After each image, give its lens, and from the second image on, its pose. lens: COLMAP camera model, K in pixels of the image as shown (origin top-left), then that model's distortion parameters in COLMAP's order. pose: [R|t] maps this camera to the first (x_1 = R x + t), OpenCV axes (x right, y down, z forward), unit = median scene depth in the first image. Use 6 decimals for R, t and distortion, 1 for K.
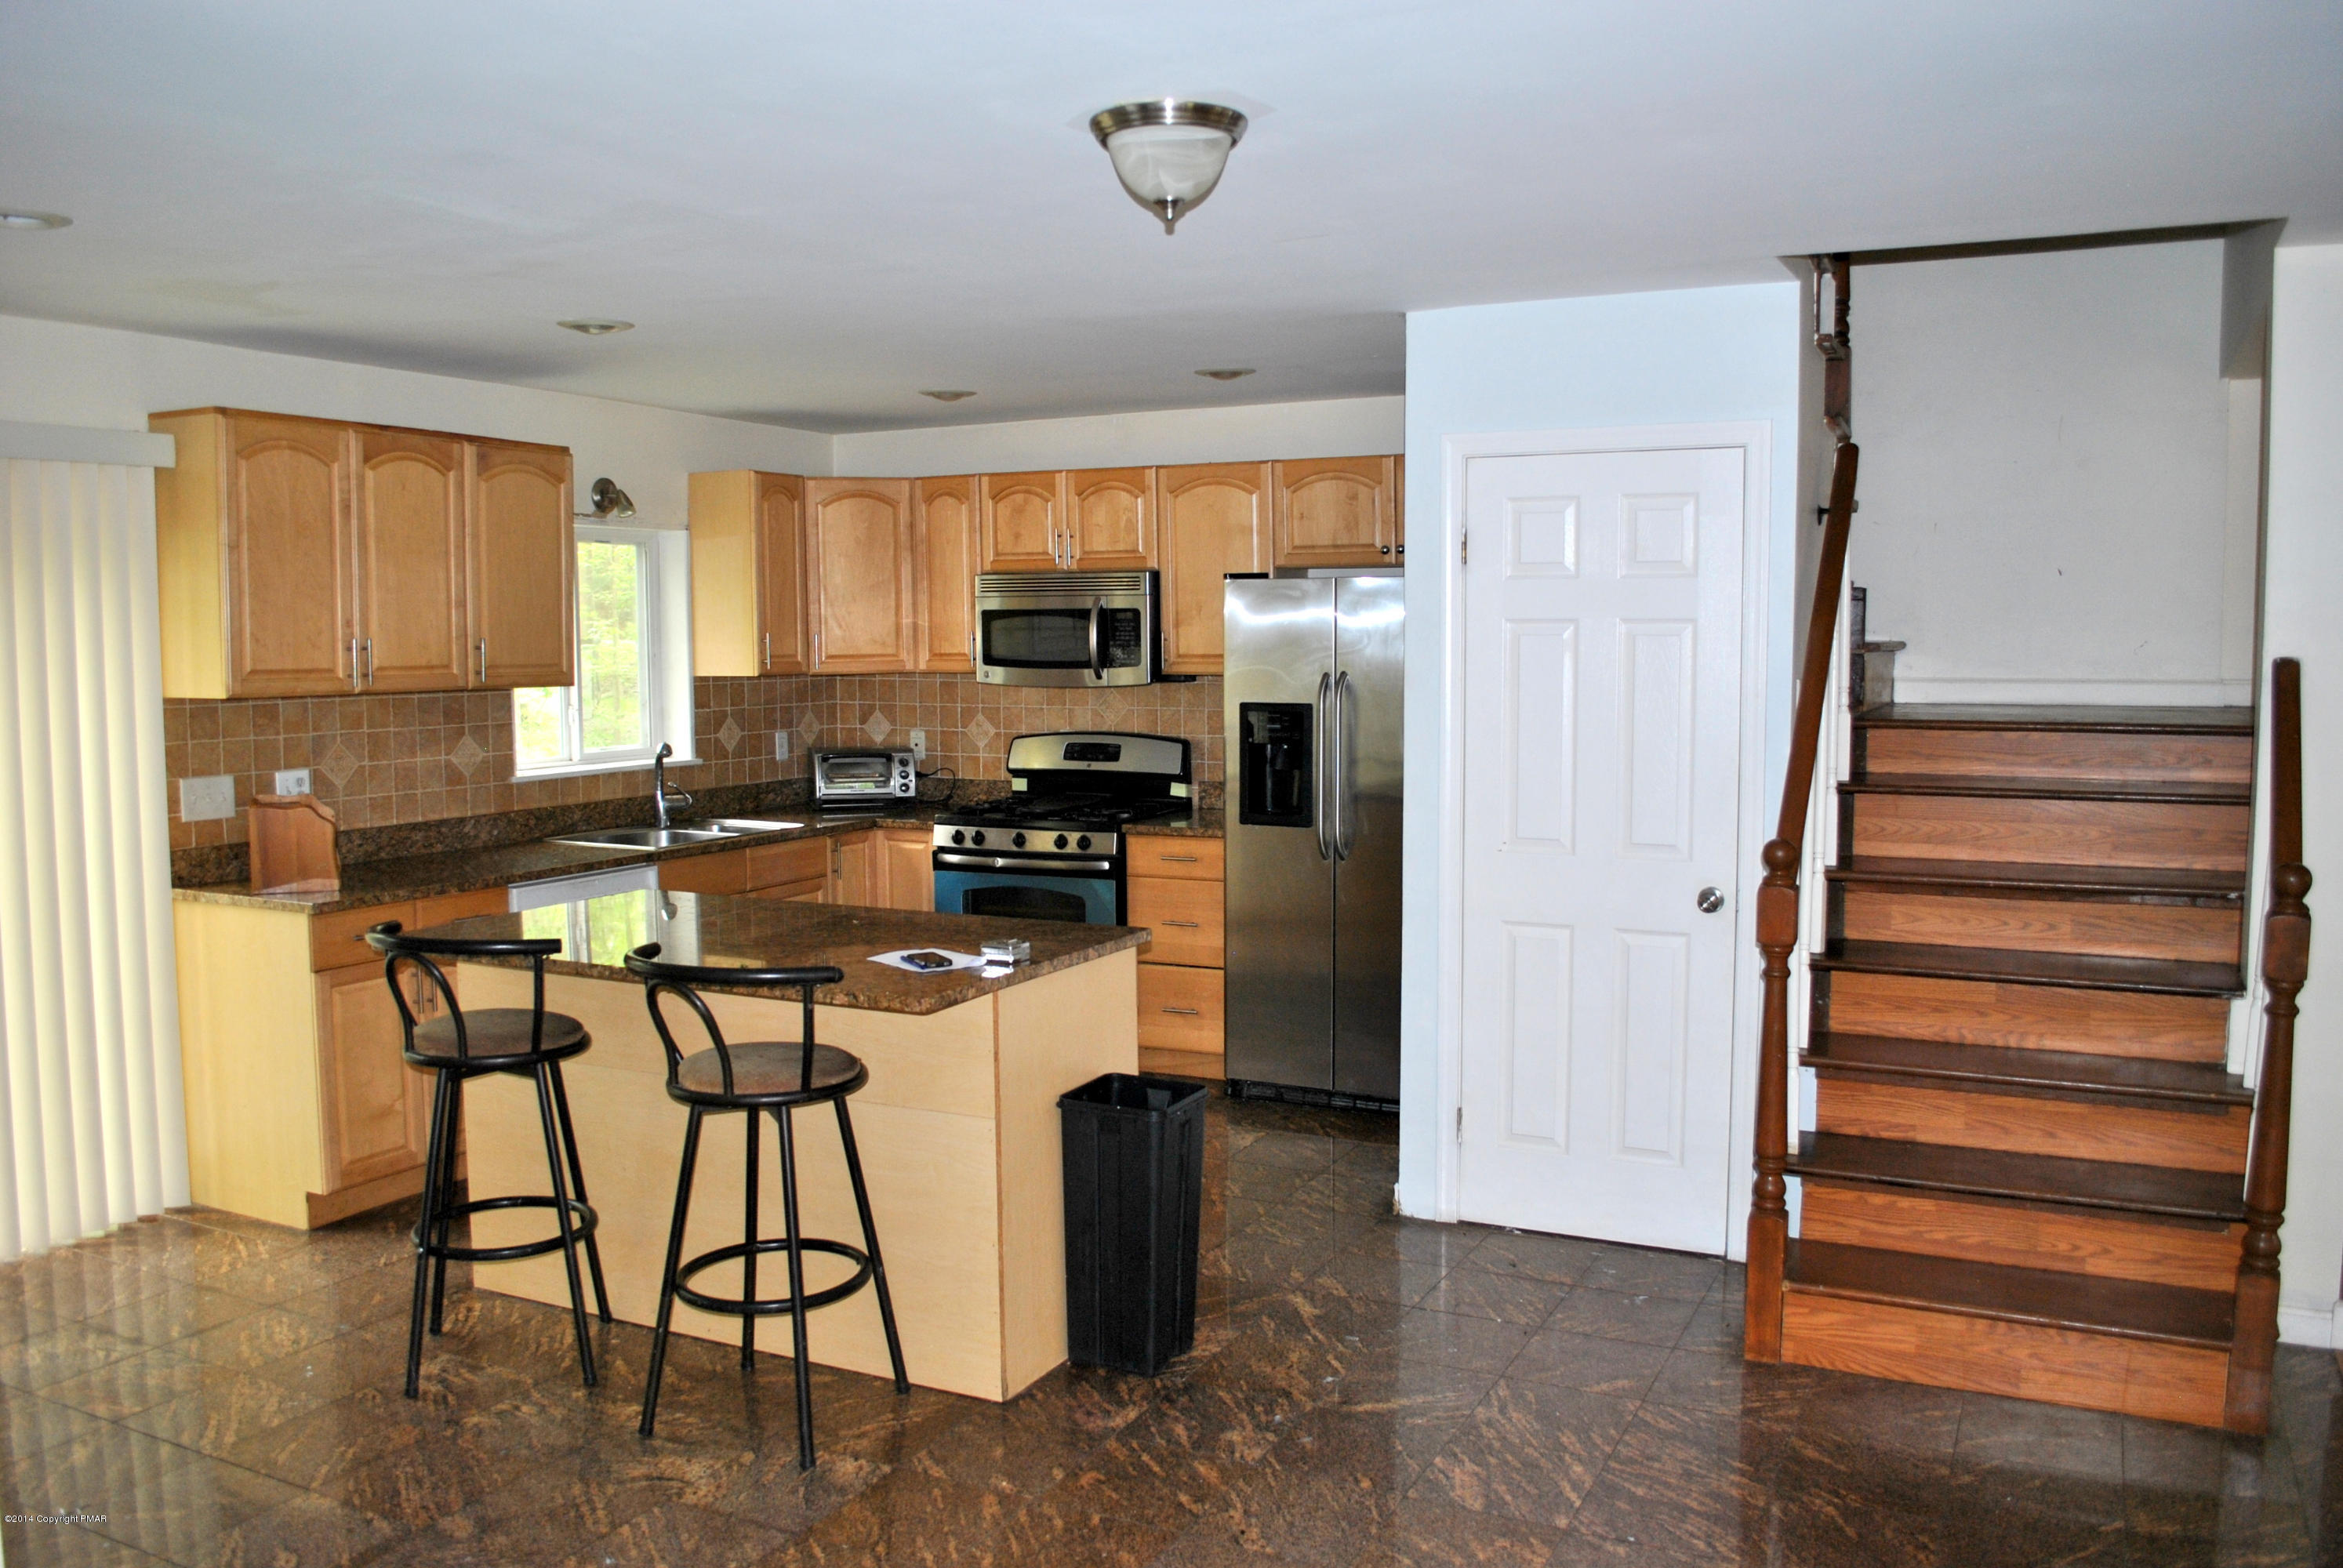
lens RADIAL K [[1830.7, 0, 1171.5], [0, 1830.7, 784.0], [0, 0, 1]] dist [-0.079124, 0.005746]
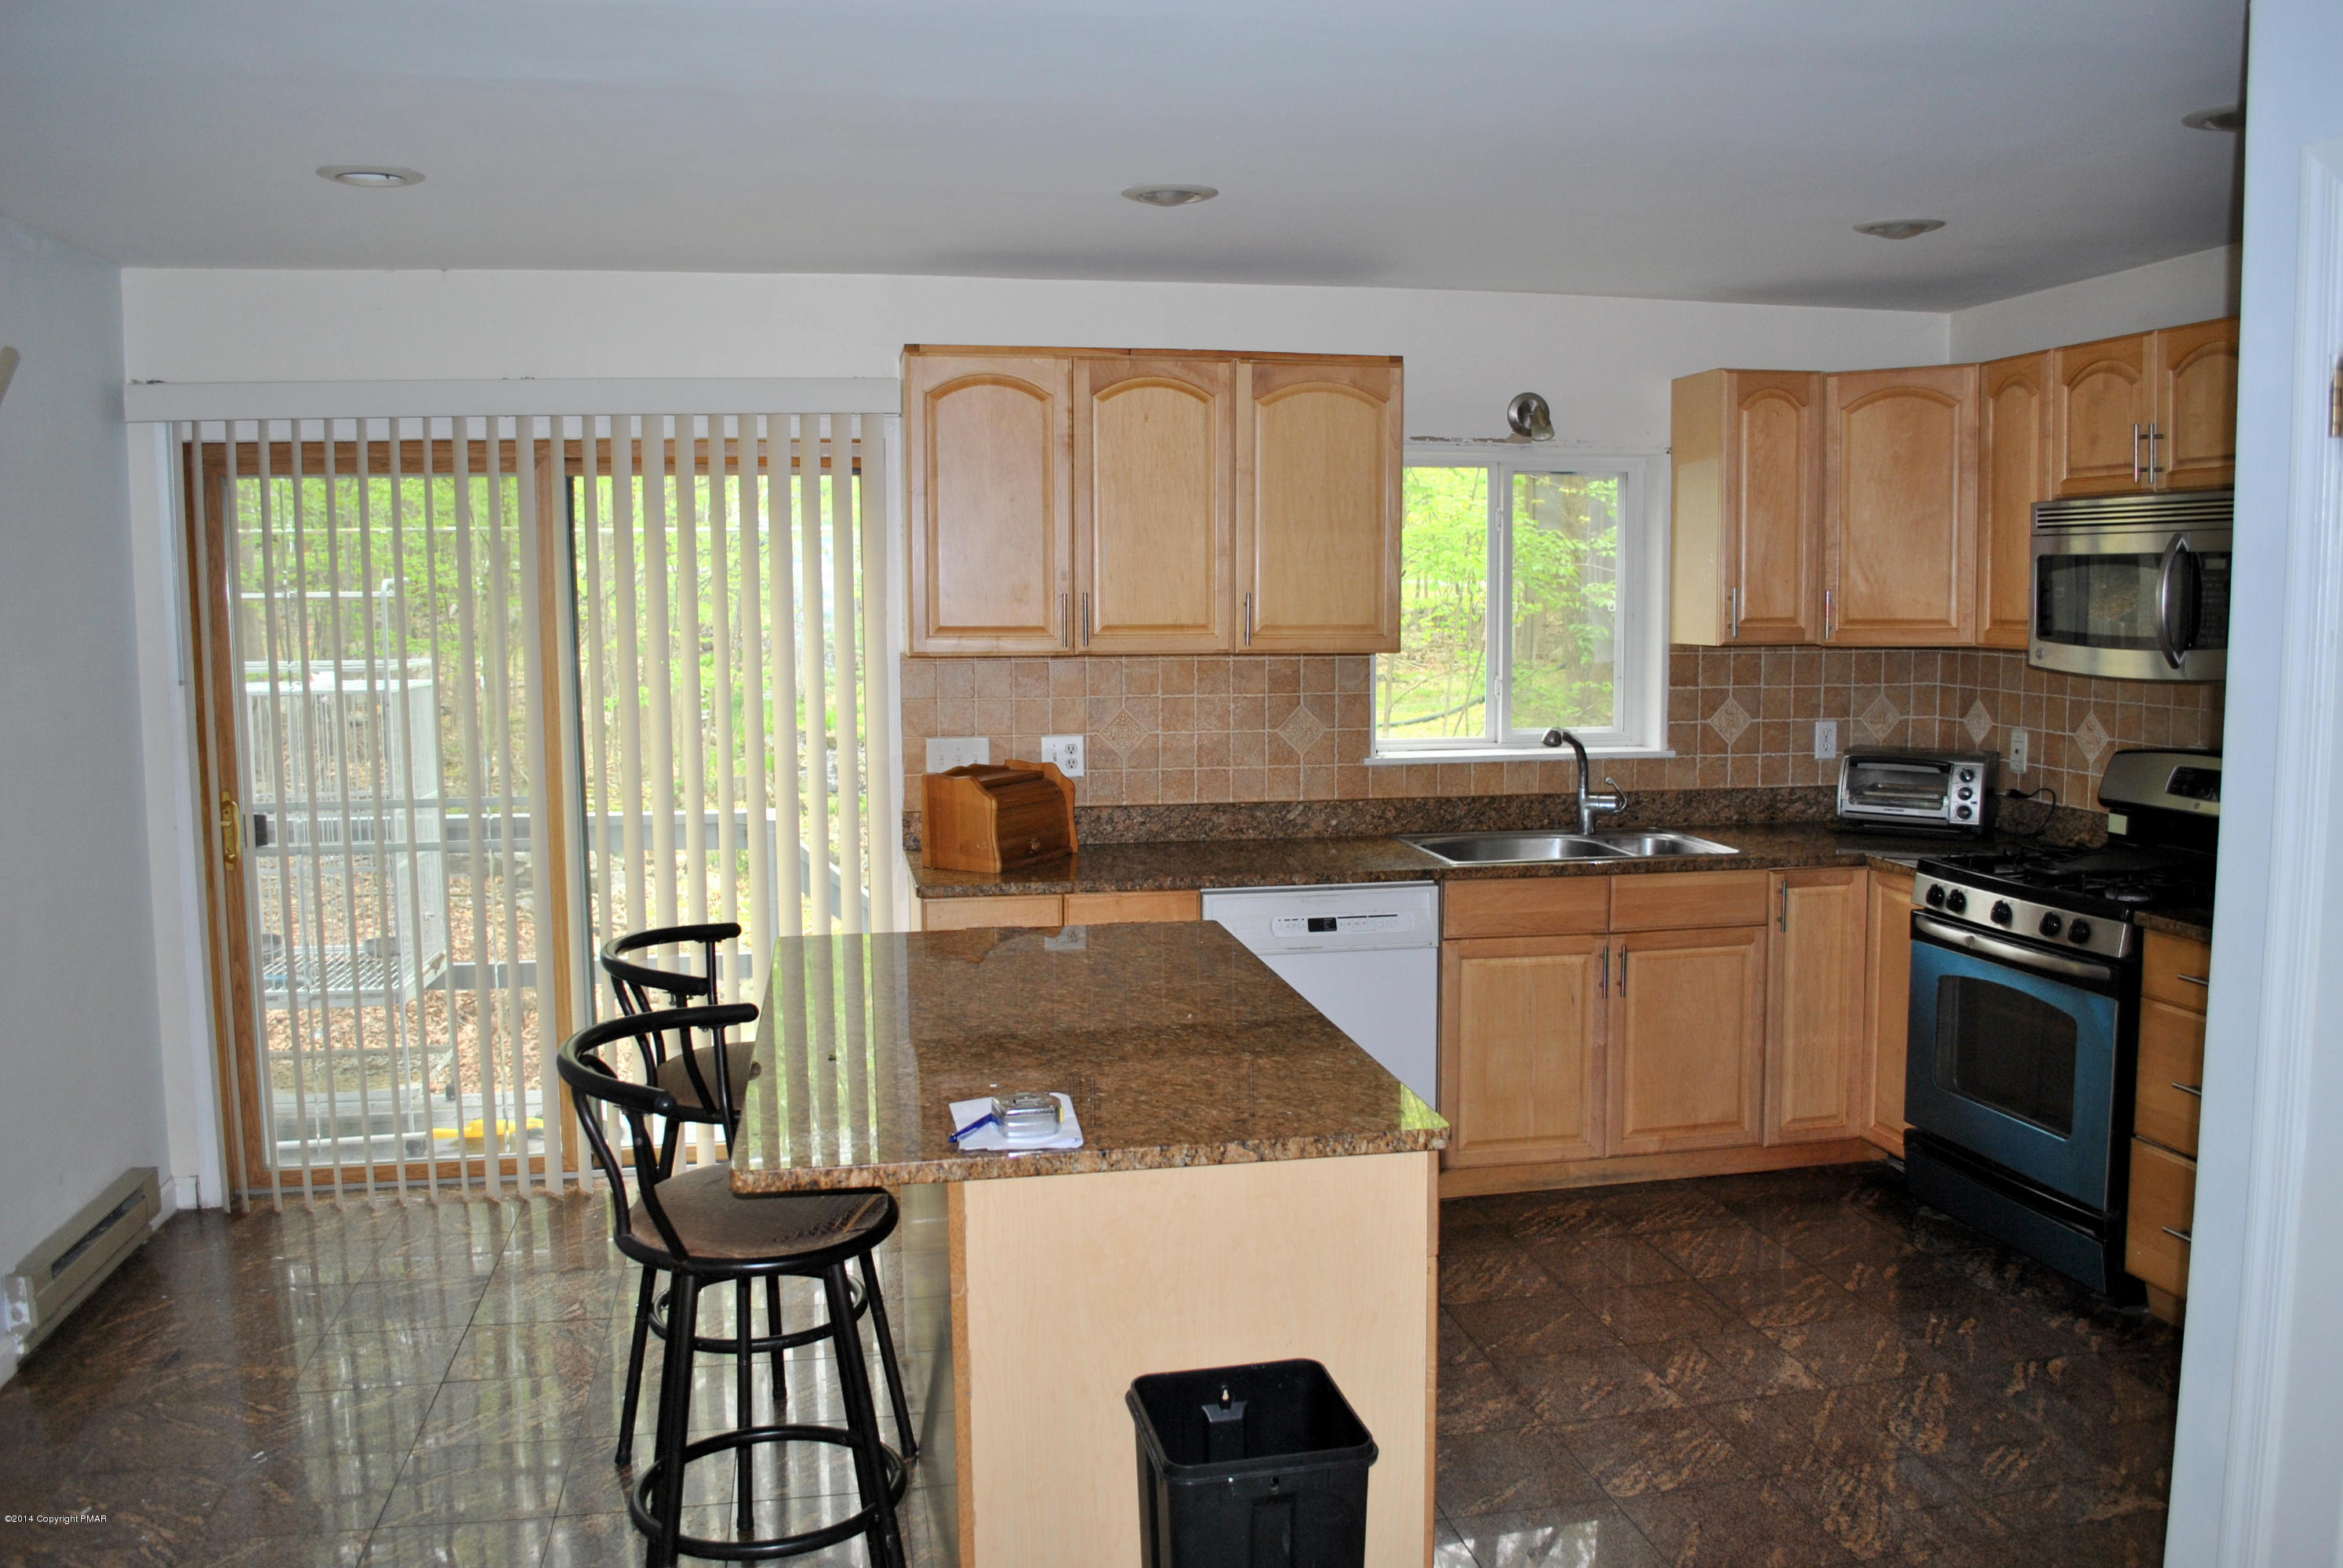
lens RADIAL K [[1859.4, 0, 1209.5], [0, 1859.4, 788.1], [0, 0, 1]] dist [-0.053684, 0.000526]
pose [[0.628689, 0.085459, -0.772947, 0.235020], [-0.062903, 0.996275, 0.058988, -0.033171], [0.775109, 0.011535, 0.631723, 0.363050]]
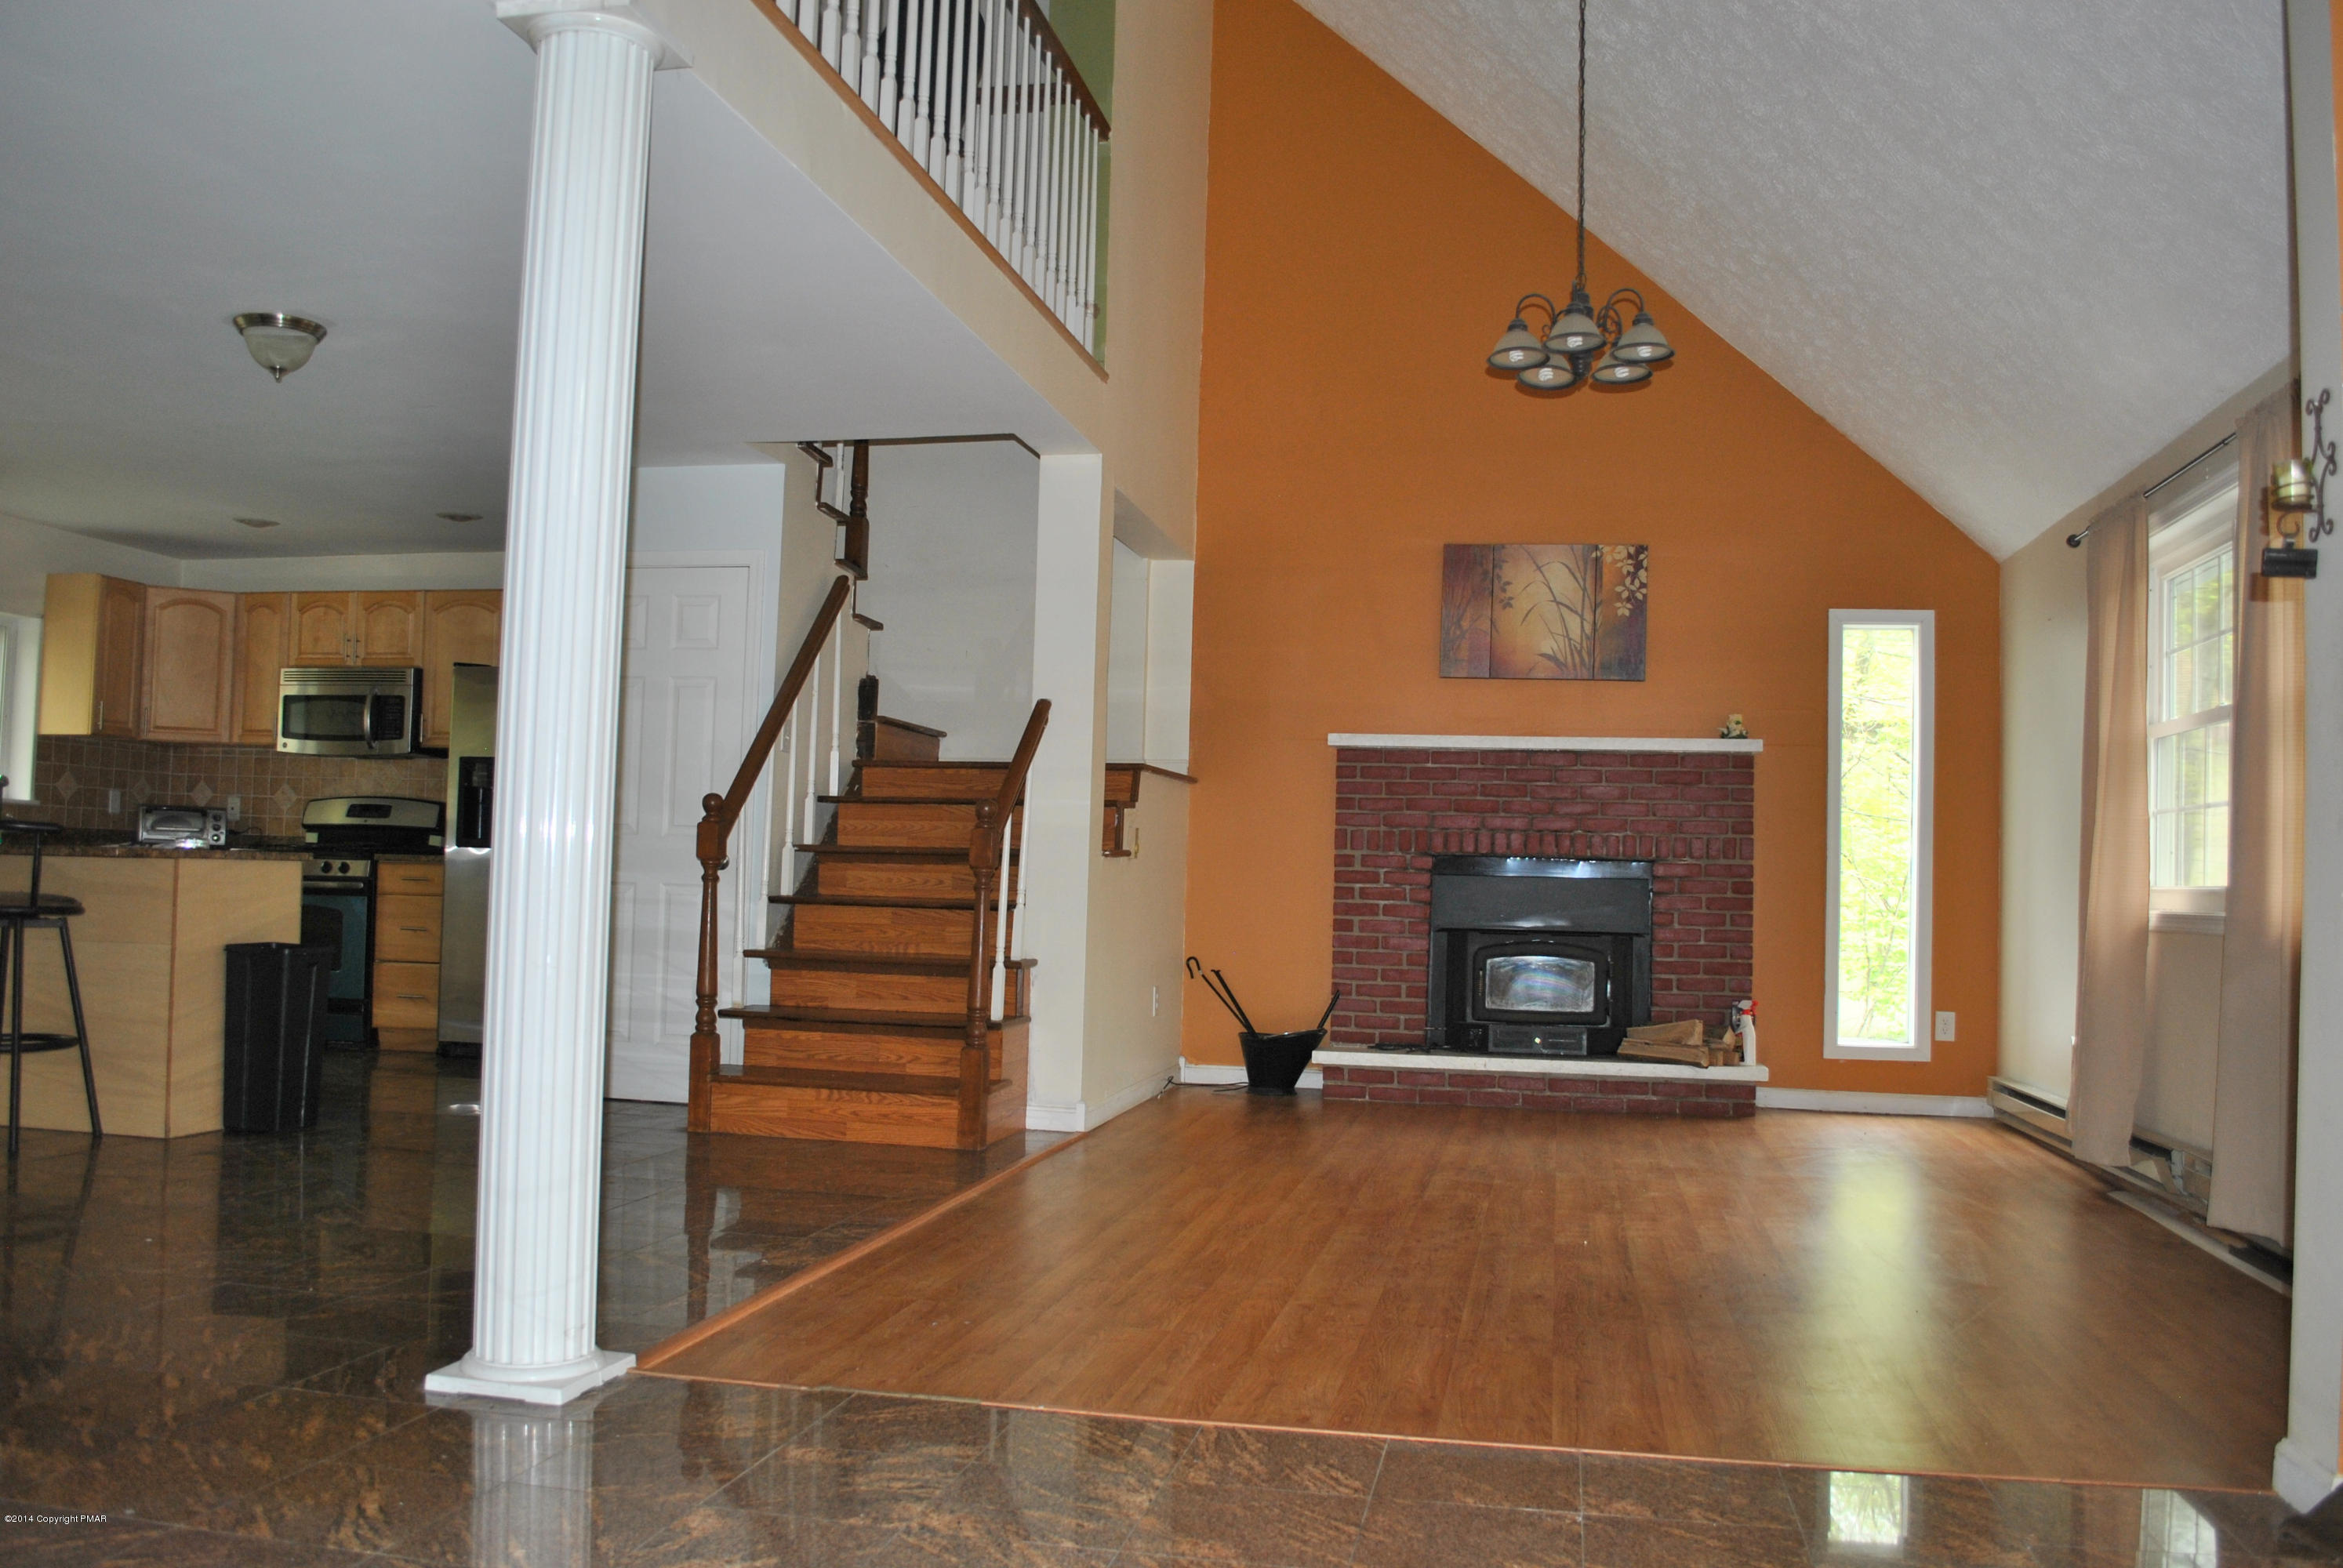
lens RADIAL K [[1830.7, 0, 1171.5], [0, 1830.7, 784.0], [0, 0, 1]] dist [-0.079124, 0.005746]
pose [[0.964046, 0.045409, 0.261827, 0.175658], [-0.009367, 0.990487, -0.137290, 0.138619], [-0.265570, 0.129901, 0.955300, -0.375589]]
